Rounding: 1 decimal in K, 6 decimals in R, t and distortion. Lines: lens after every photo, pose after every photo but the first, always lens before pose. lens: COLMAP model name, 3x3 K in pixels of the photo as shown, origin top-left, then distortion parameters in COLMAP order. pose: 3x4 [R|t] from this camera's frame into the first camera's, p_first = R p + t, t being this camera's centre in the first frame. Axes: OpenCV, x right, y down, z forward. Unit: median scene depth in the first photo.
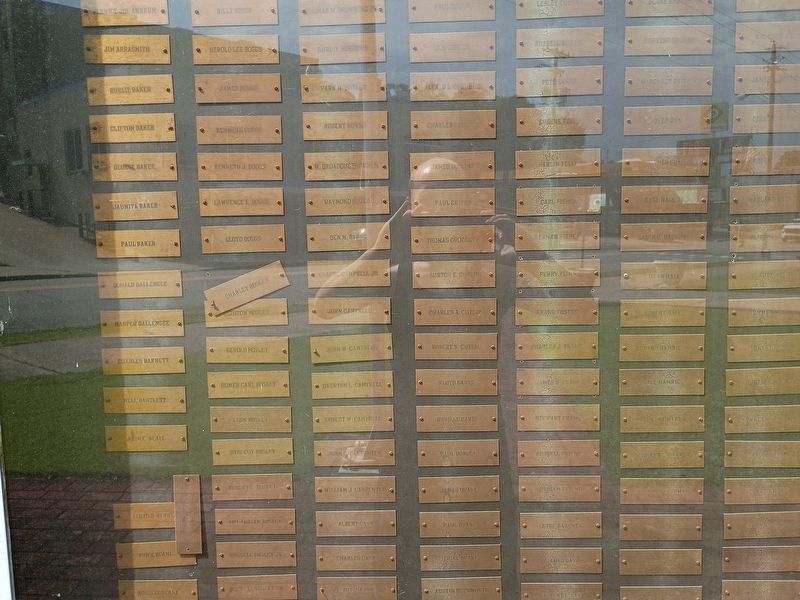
lens RADIAL K [[690.4, 0, 394.4], [0, 690.4, 301.9], [0, 0, 1]] dist [0.046667, -0.059326]
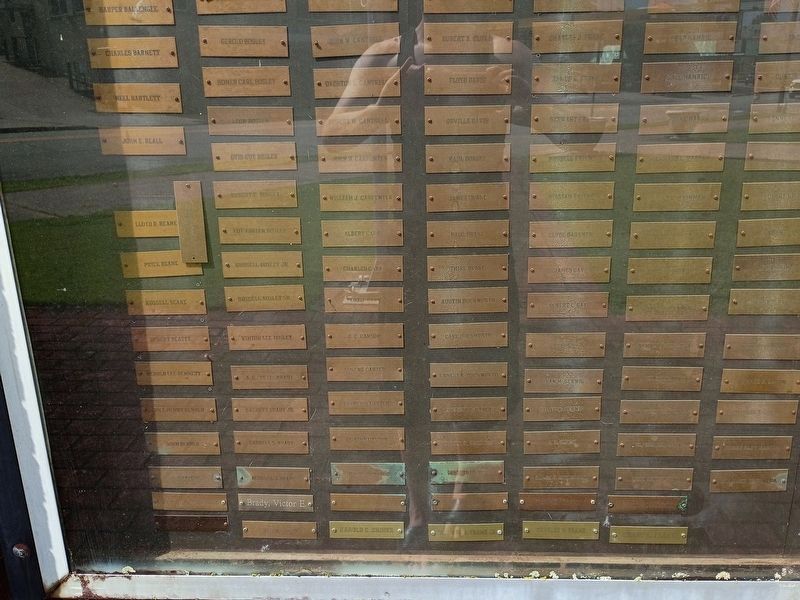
lens RADIAL K [[693.1, 0, 400.9], [0, 693.1, 296.6], [0, 0, 1]] dist [0.053840, -0.076306]
pose [[0.999982, 0.003040, -0.005181, 0.004851], [-0.002034, 0.982888, 0.184195, 0.225760], [0.005652, -0.184181, 0.982876, 0.015264]]
